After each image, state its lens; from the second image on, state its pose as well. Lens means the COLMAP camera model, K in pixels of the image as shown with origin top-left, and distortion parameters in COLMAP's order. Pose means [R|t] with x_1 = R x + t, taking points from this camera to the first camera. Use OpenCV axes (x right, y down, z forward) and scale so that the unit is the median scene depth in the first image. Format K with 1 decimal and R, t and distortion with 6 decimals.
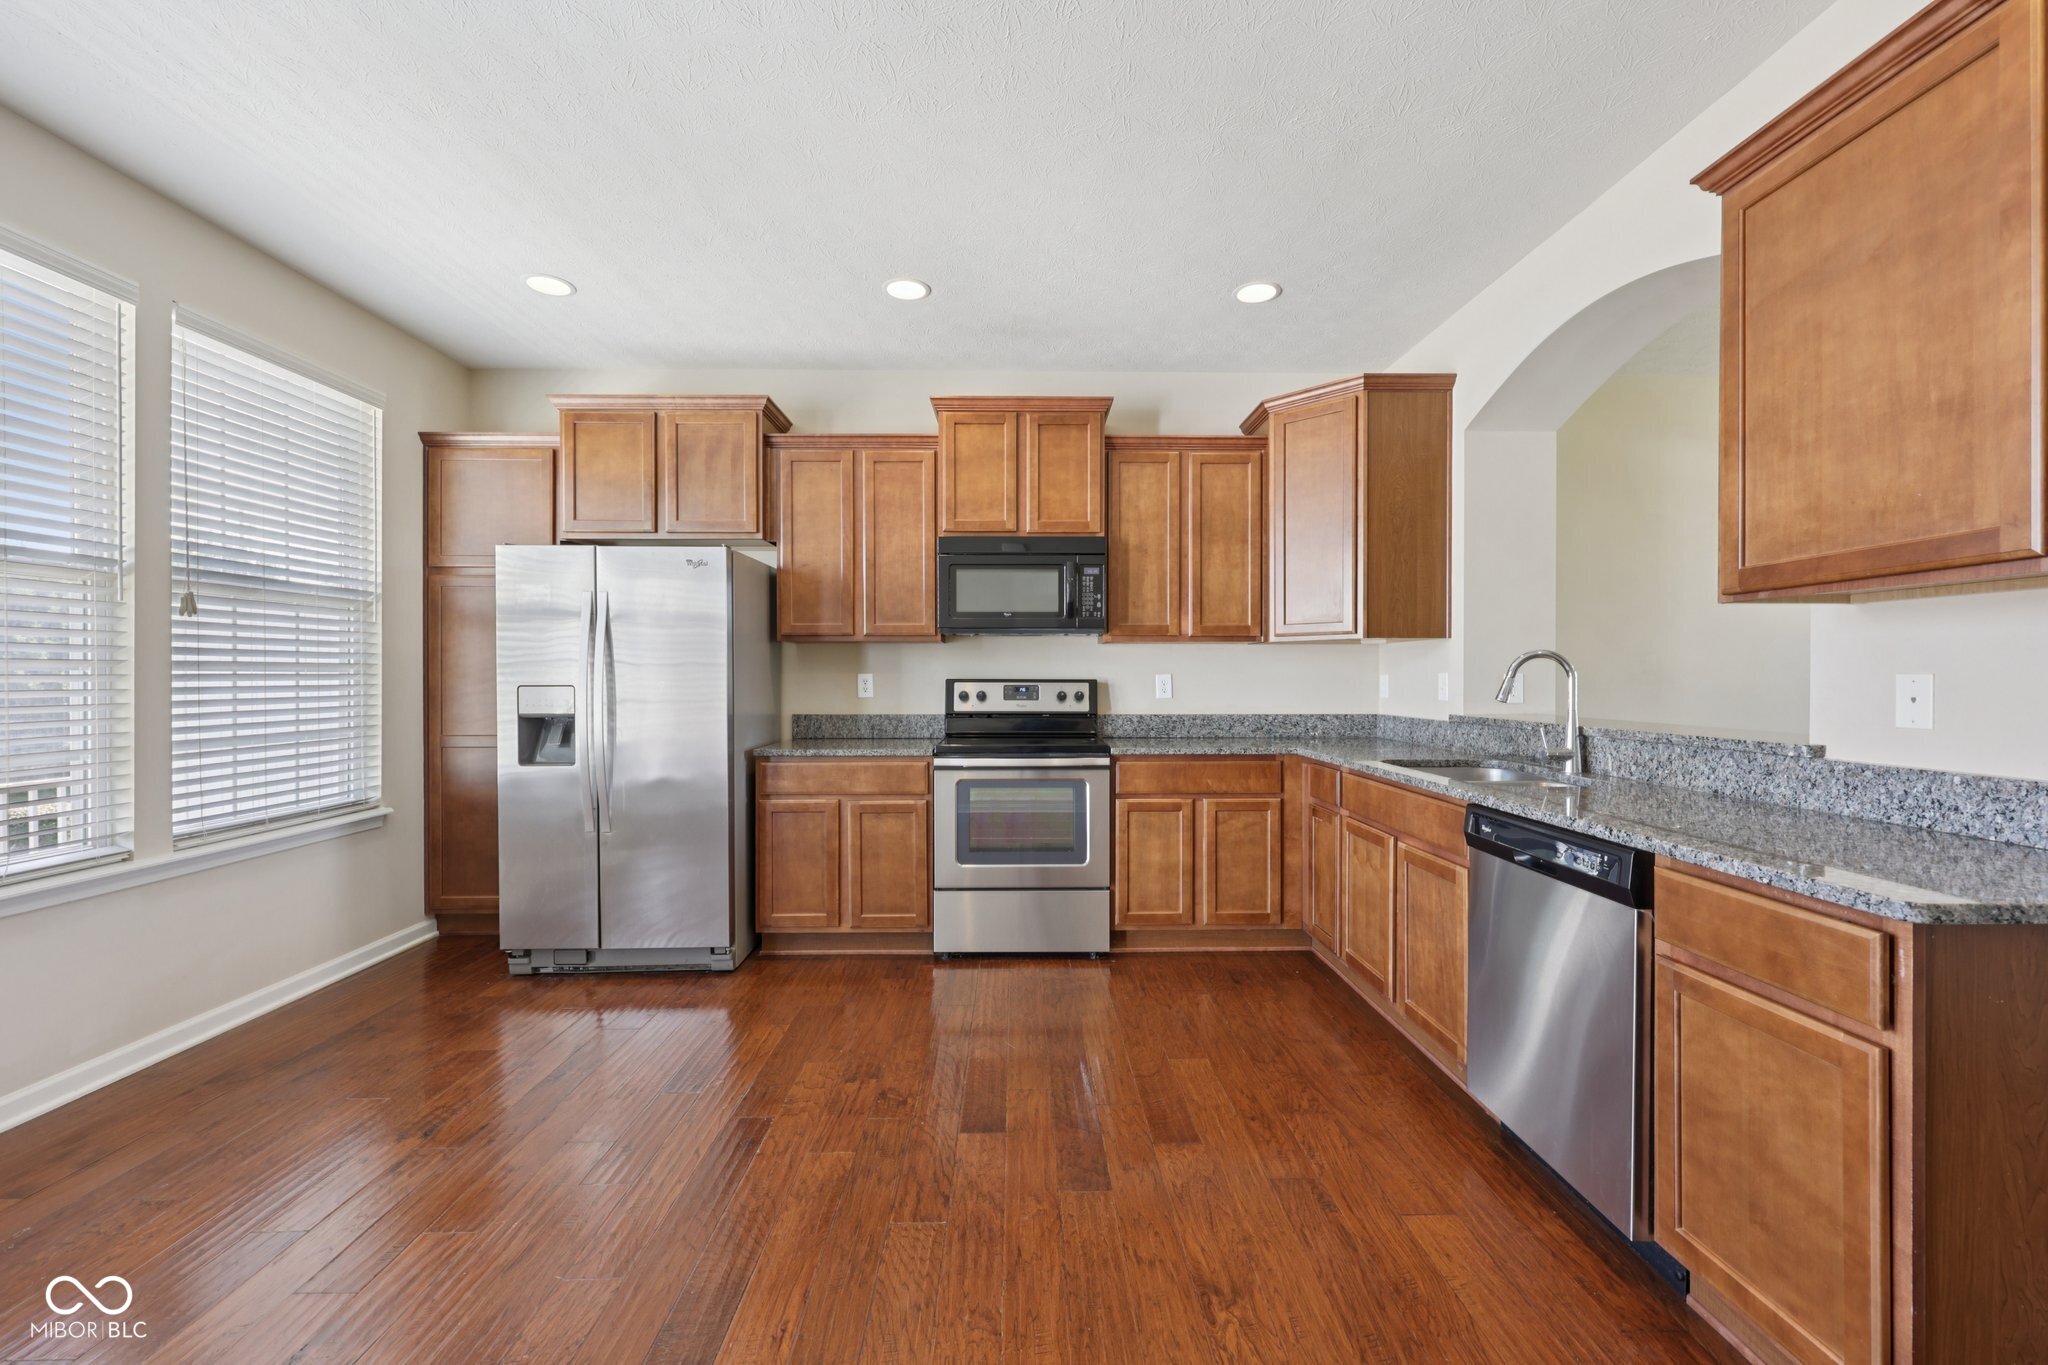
lens RADIAL K [[818.4, 0, 1030.7], [0, 818.4, 681.0], [0, 0, 1]] dist [-0.000606, -0.000033]
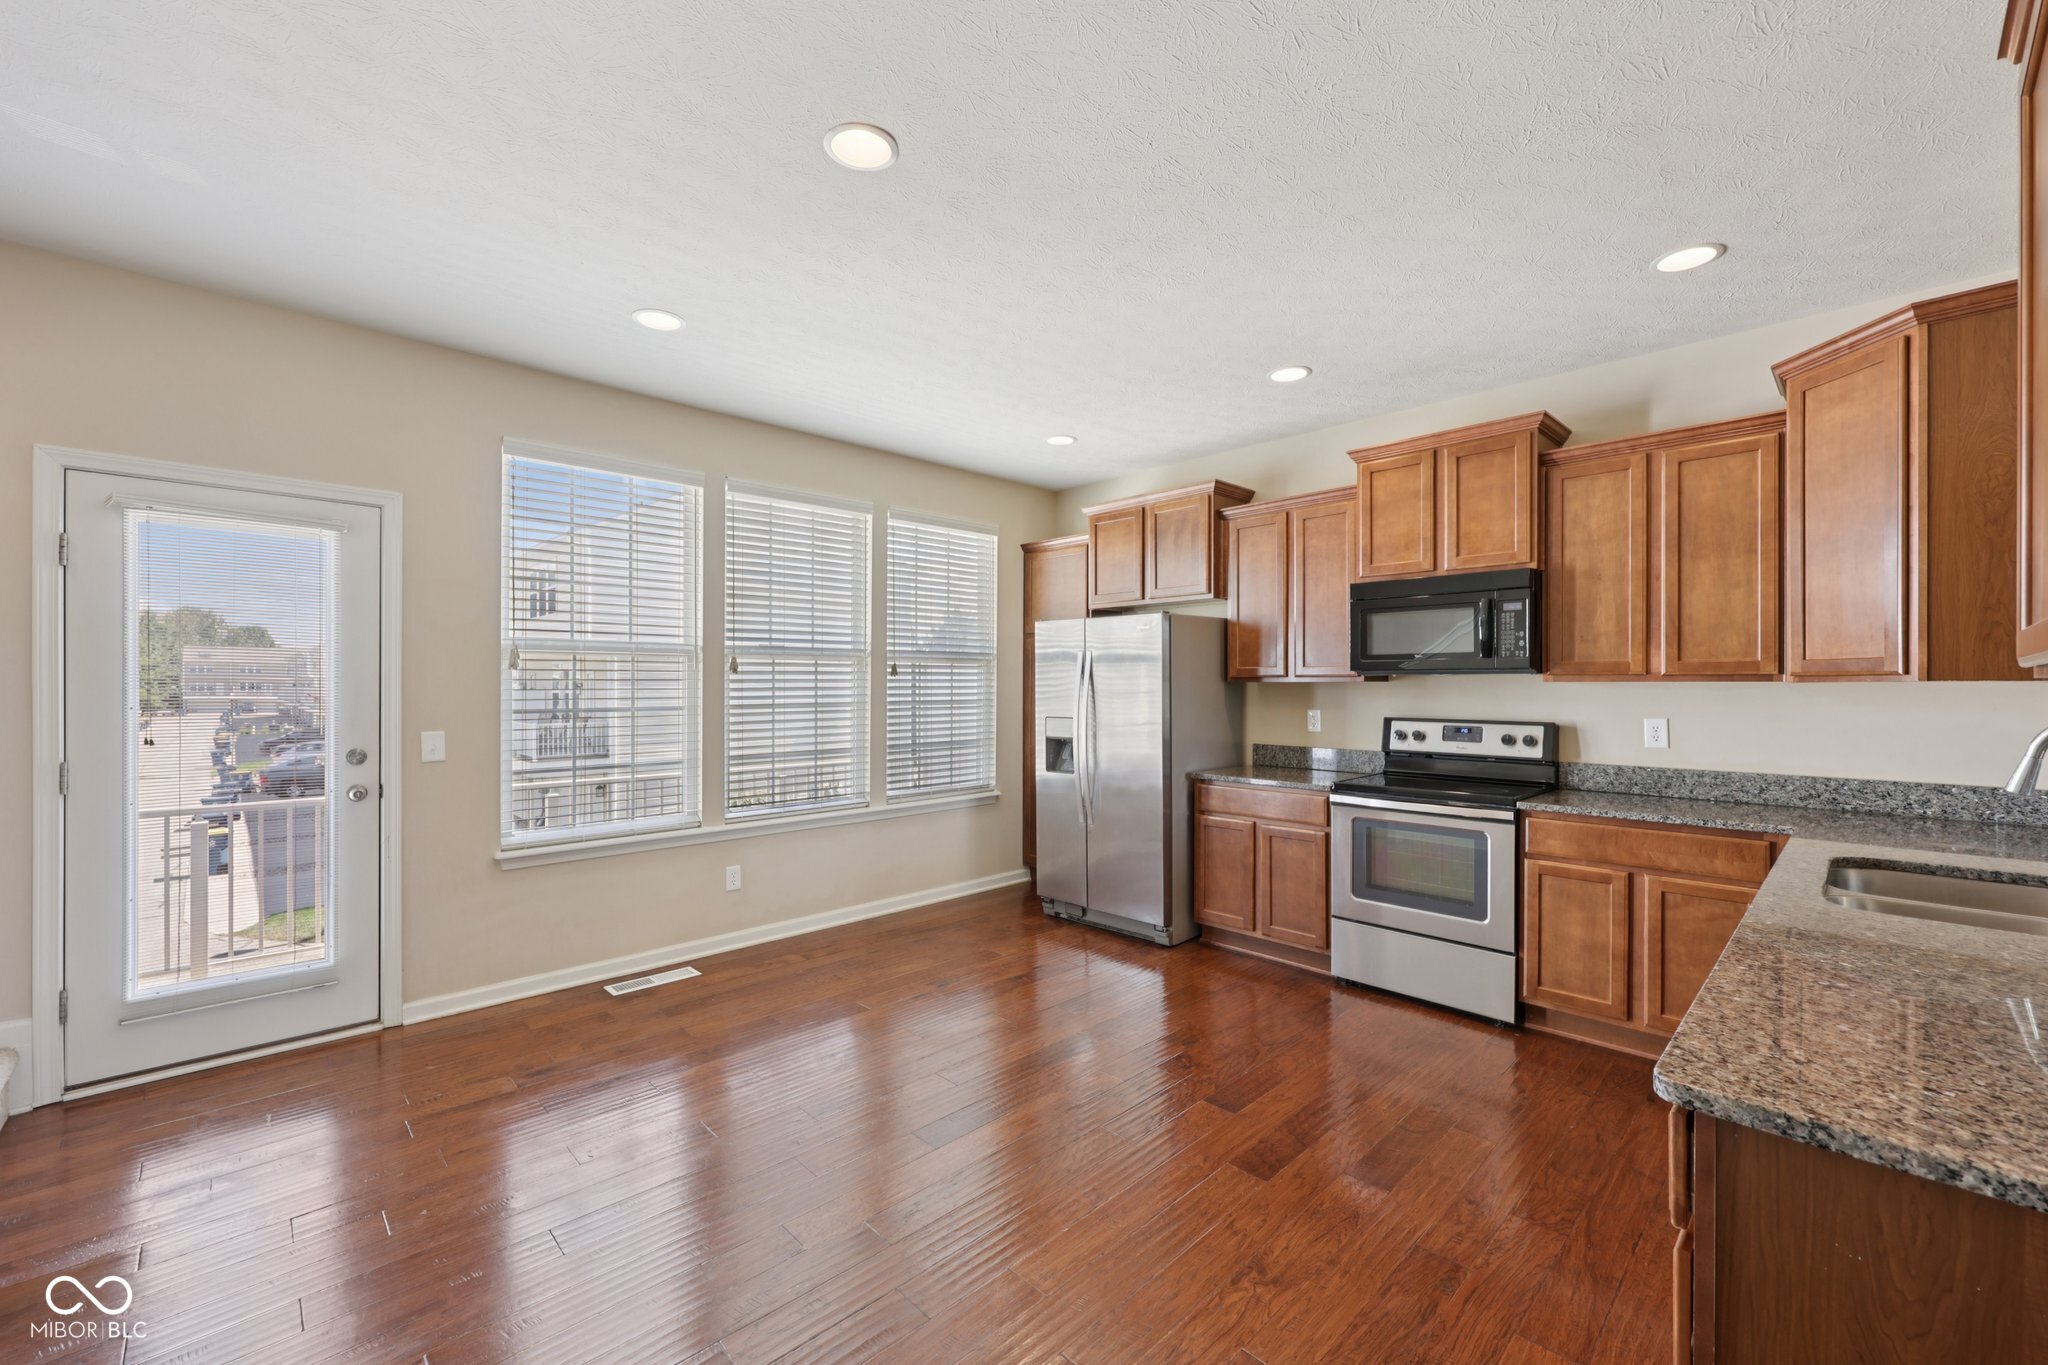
lens RADIAL K [[820.9, 0, 1030.9], [0, 820.9, 685.8], [0, 0, 1]] dist [-0.000403, -0.000209]
pose [[0.686122, 0.001669, -0.727484, 0.390304], [-0.004945, 0.999985, -0.002369, -0.042445], [0.727469, 0.005223, 0.686120, -0.026033]]
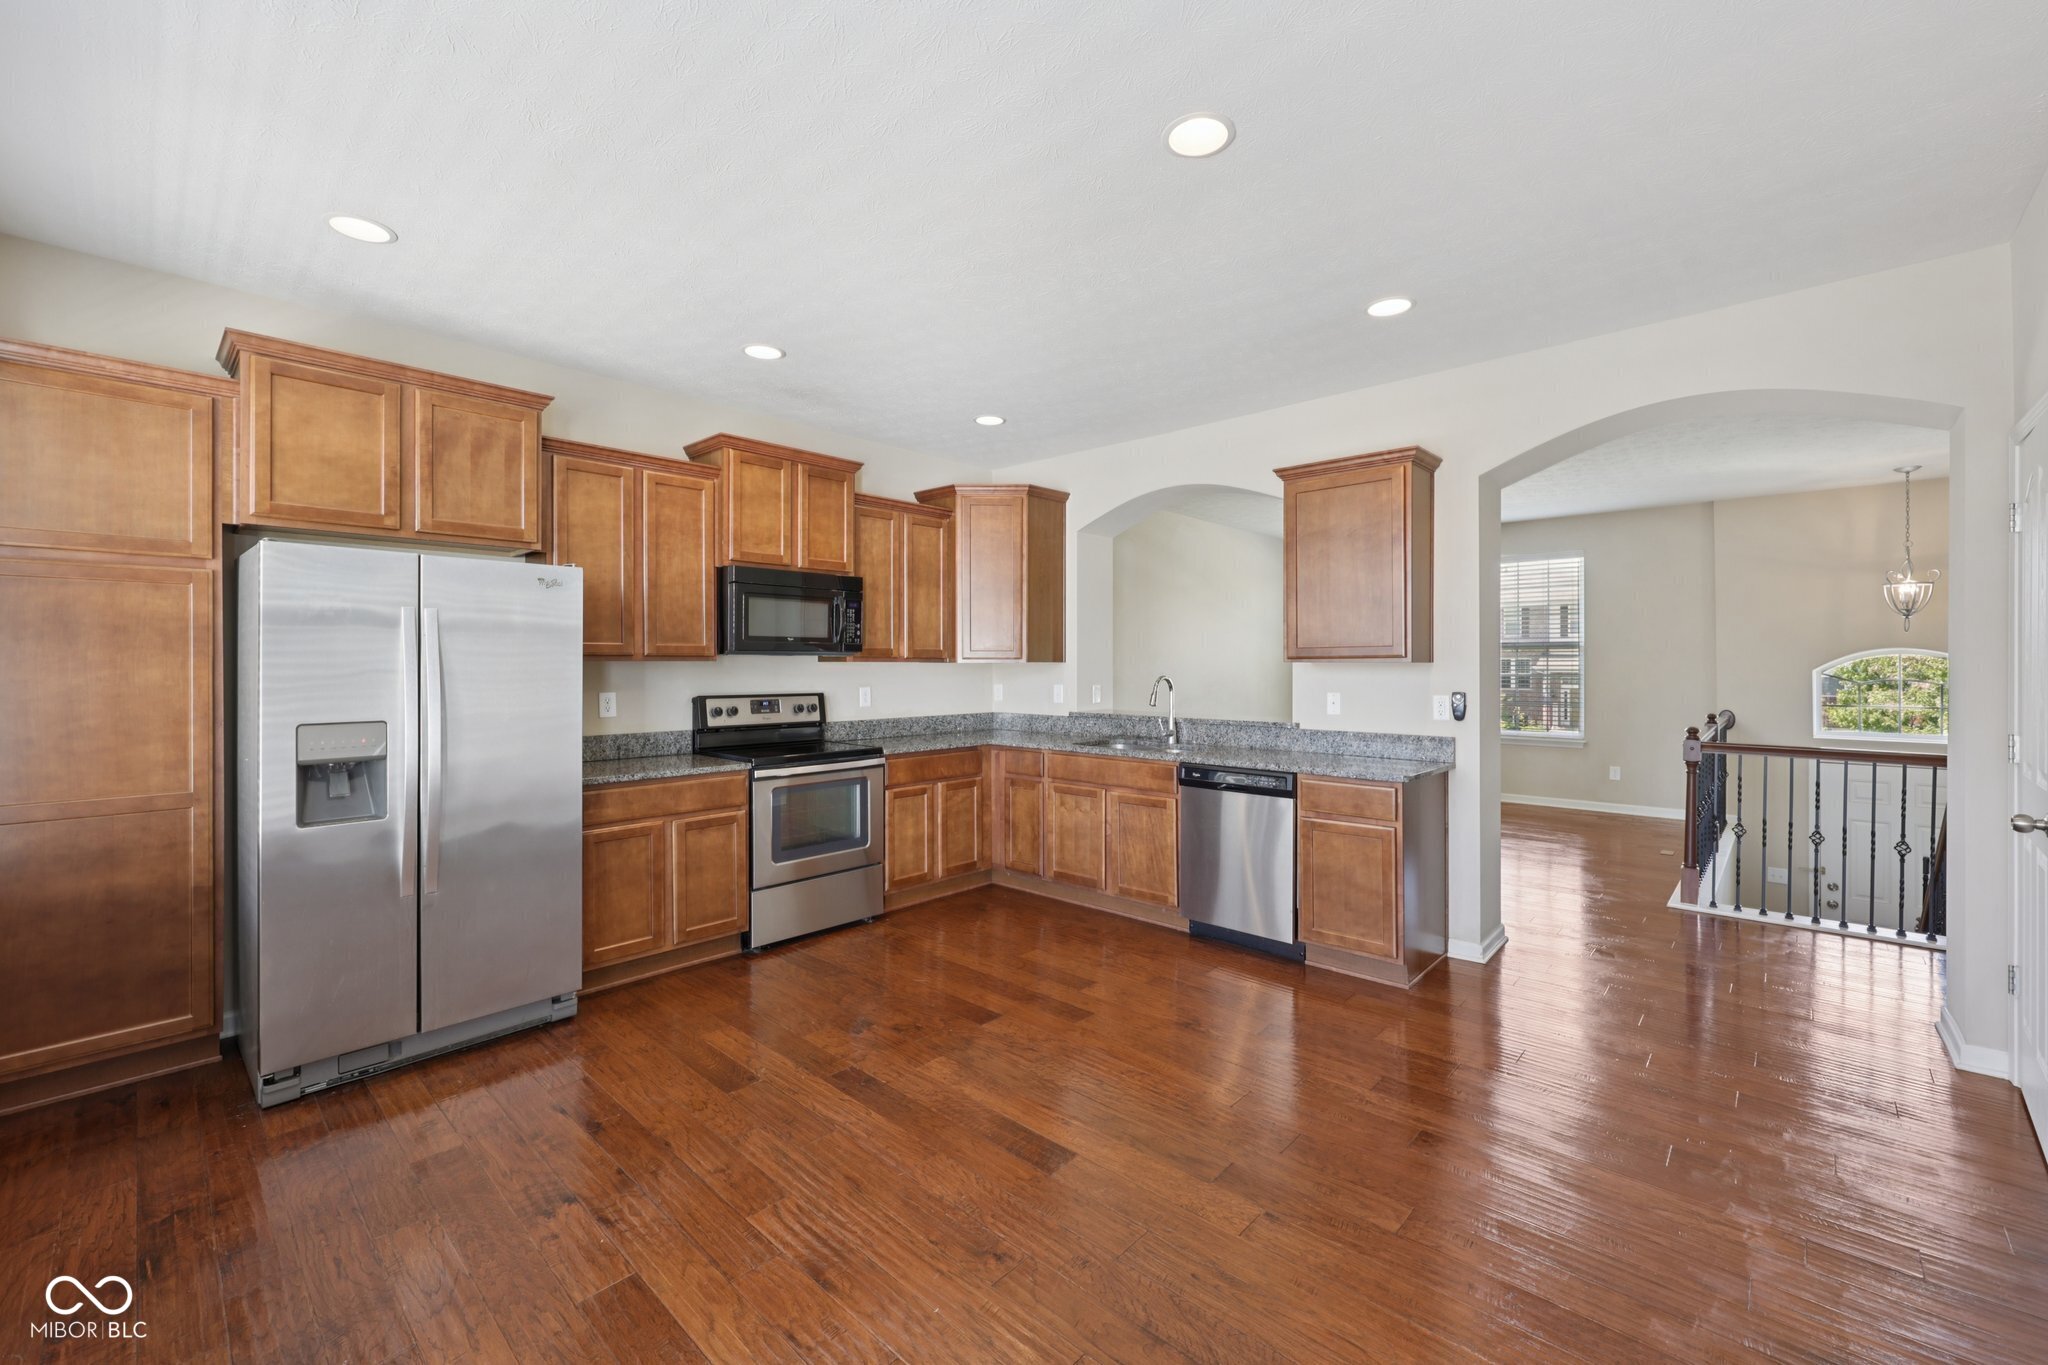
lens RADIAL K [[828.0, 0, 1030.3], [0, 828.0, 665.2], [0, 0, 1]] dist [0.000724, -0.000047]
pose [[0.694102, -0.000629, 0.719877, -0.653641], [0.004260, 0.999986, -0.003233, -0.041931], [-0.719864, 0.005311, 0.694094, -0.039821]]
